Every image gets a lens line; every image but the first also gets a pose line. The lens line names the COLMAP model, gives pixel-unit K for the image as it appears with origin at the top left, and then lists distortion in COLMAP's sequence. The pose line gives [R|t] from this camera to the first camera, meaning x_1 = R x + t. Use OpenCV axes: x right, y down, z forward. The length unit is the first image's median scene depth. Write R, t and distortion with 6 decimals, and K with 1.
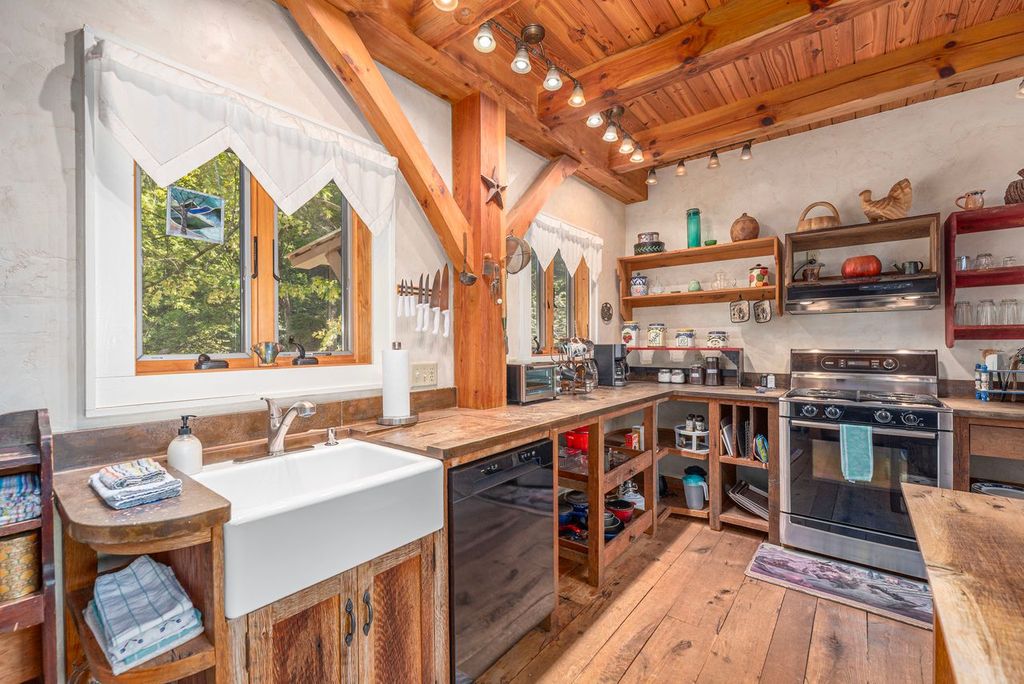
lens RADIAL K [[441.5, 0, 512.0], [0, 441.5, 342.0], [0, 0, 1]] dist [-0.002567, -0.000254]
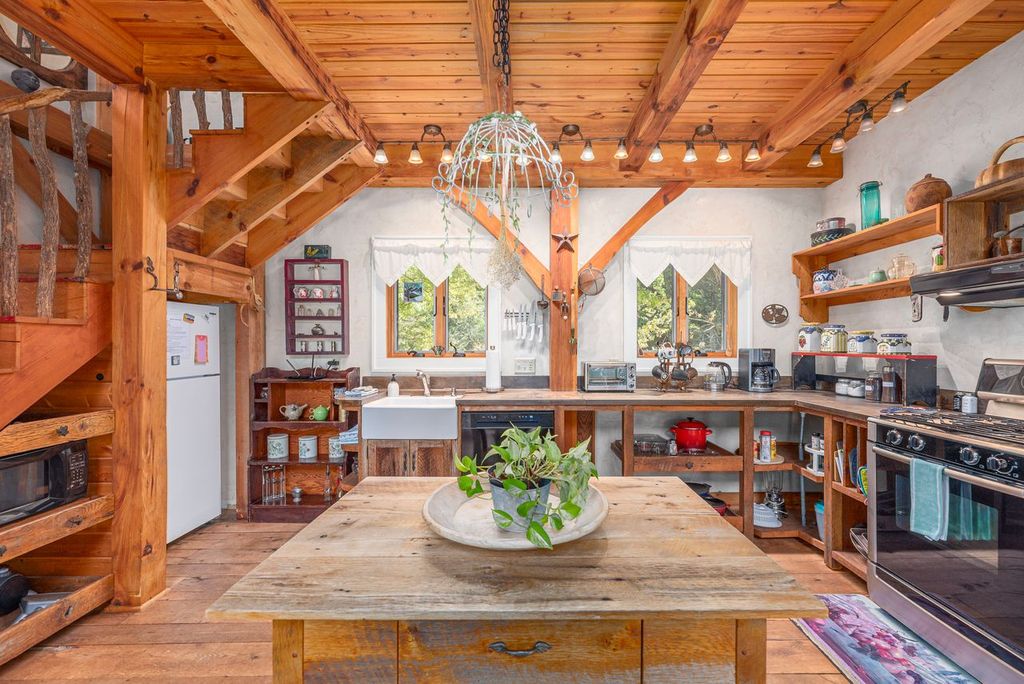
lens RADIAL K [[420.9, 0, 512.0], [0, 420.9, 342.0], [0, 0, 1]] dist [0.000441, -0.000116]
pose [[0.616381, -0.000341, -0.787448, 0.818453], [-0.001241, 0.999998, -0.001404, -0.009298], [0.787447, 0.001843, 0.616380, 0.012944]]
